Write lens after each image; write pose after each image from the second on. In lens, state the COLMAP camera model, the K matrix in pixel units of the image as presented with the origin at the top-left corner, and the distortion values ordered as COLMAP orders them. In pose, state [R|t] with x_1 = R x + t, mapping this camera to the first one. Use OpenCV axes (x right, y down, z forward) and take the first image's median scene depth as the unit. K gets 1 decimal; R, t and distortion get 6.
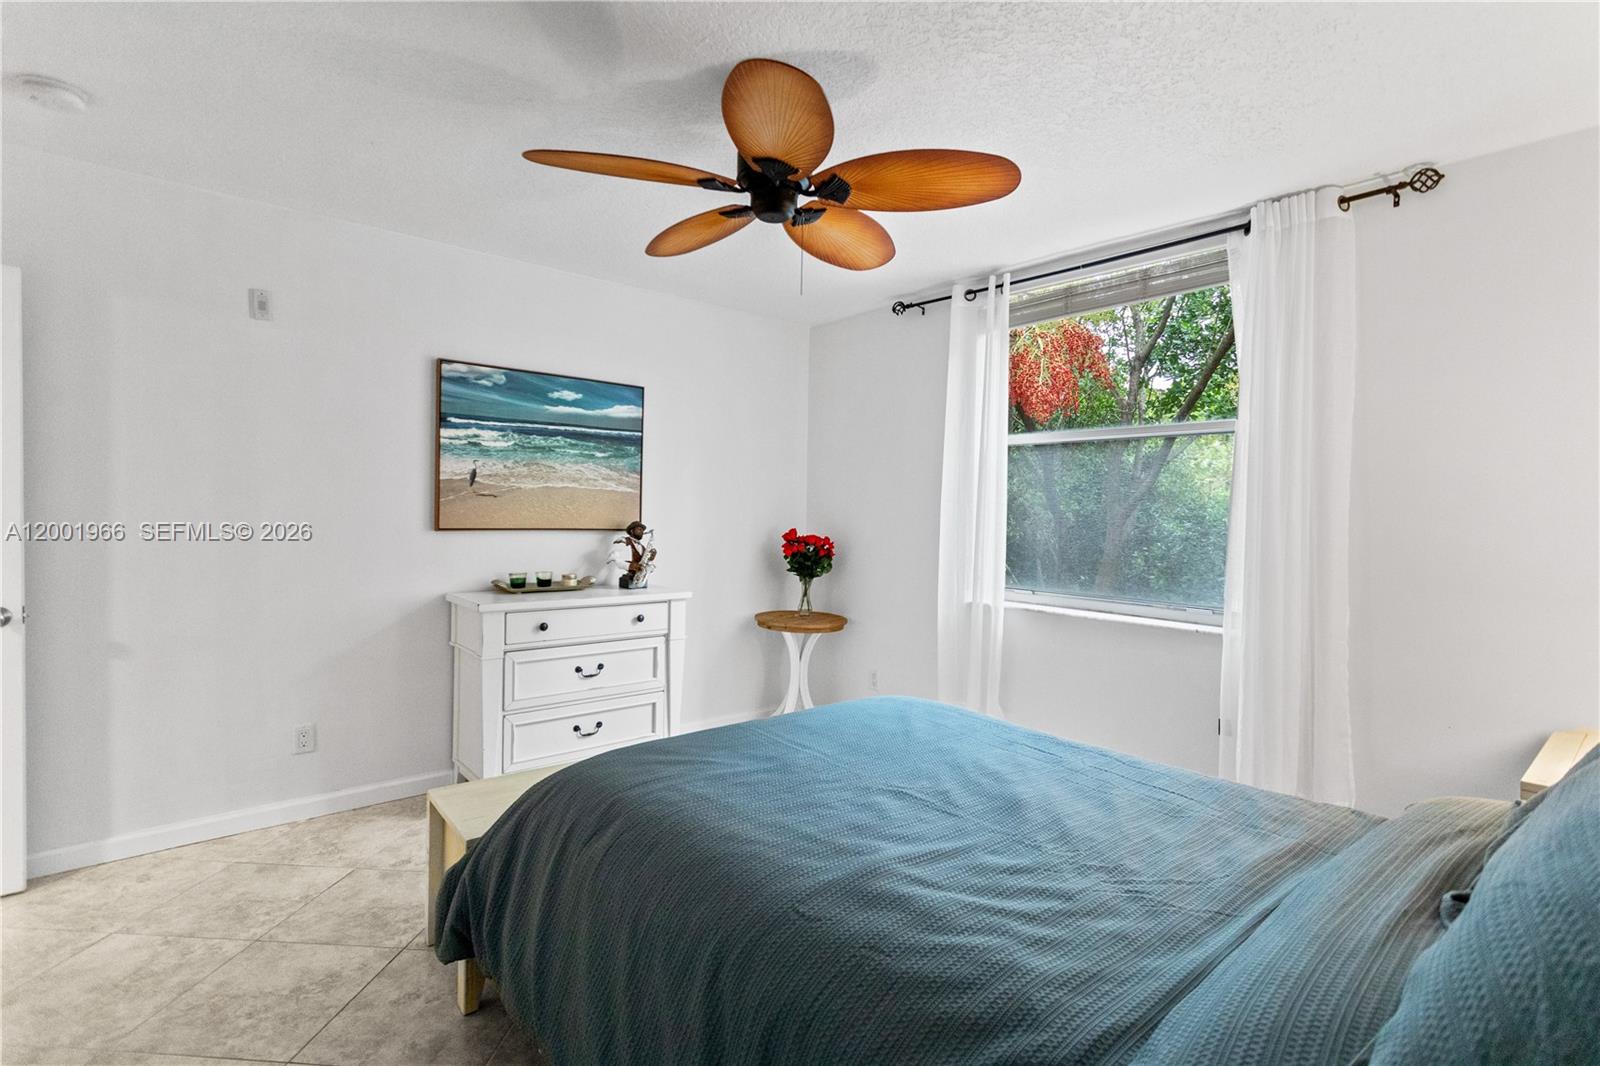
lens RADIAL K [[755.0, 0, 794.1], [0, 755.0, 531.4], [0, 0, 1]] dist [0.004384, 0.000608]
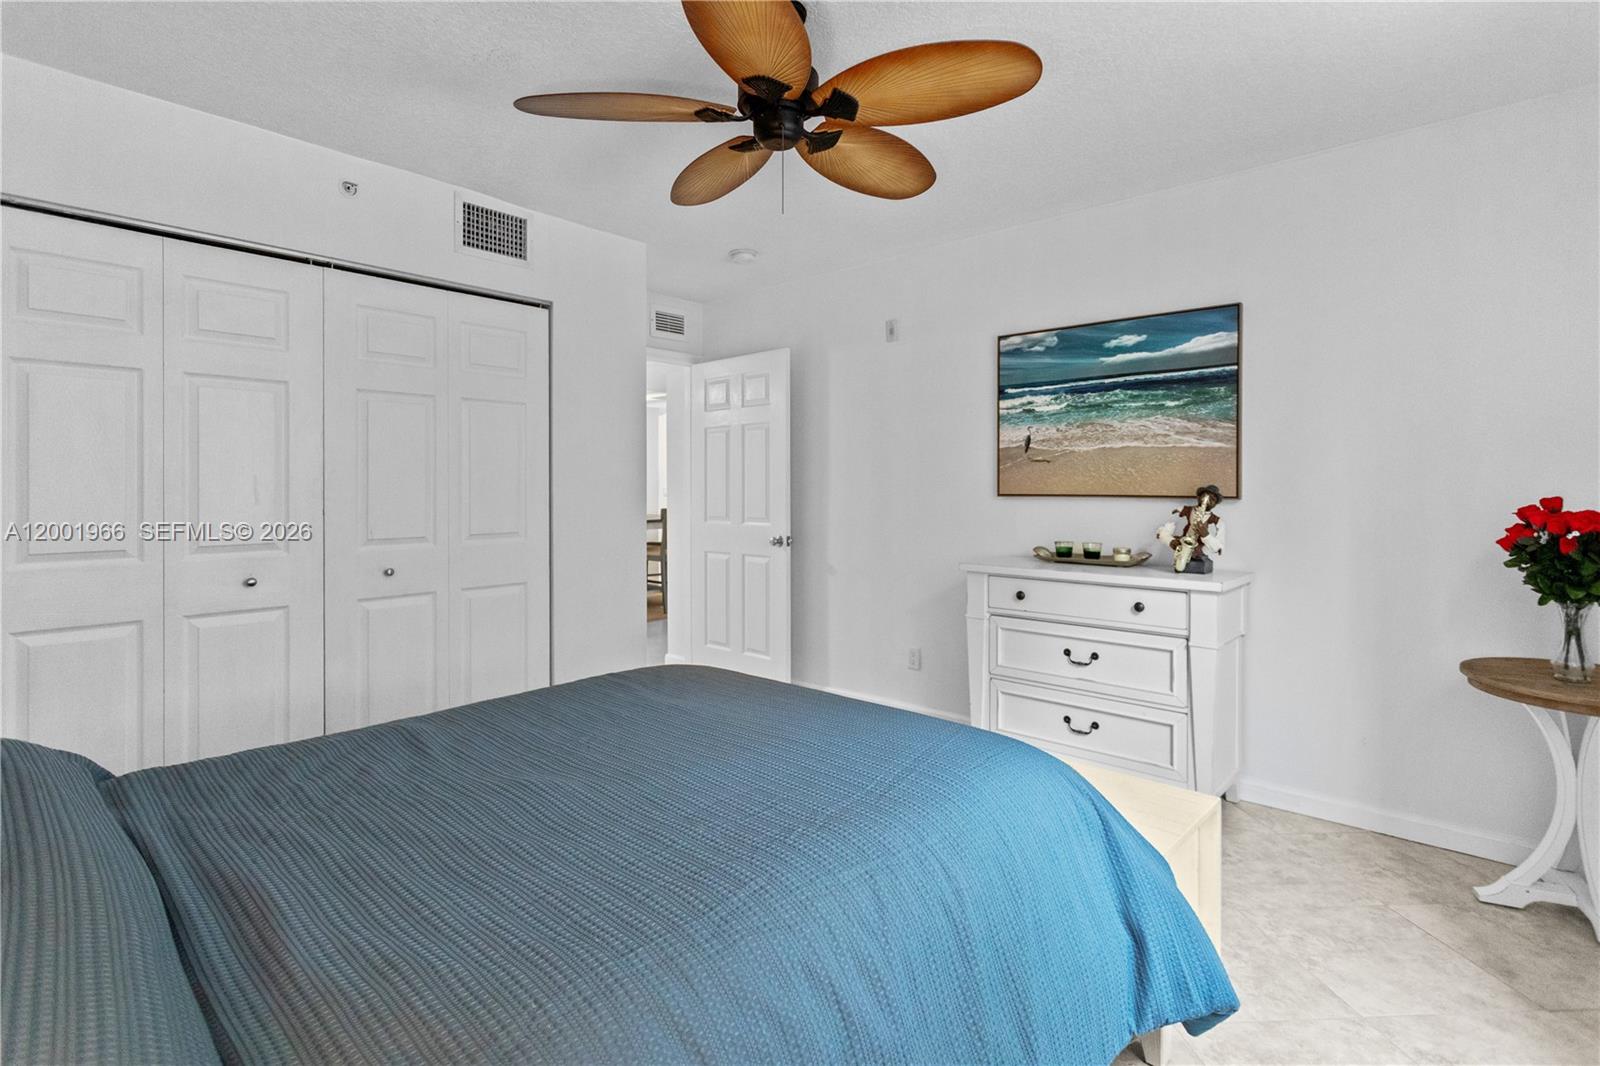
lens RADIAL K [[771.7, 0, 798.6], [0, 771.7, 492.9], [0, 0, 1]] dist [-0.000275, 0.000130]
pose [[0.136003, -0.011664, -0.990640, 0.538751], [-0.023692, 0.999606, -0.015022, 0.016456], [0.990425, 0.025513, 0.135673, 0.533072]]
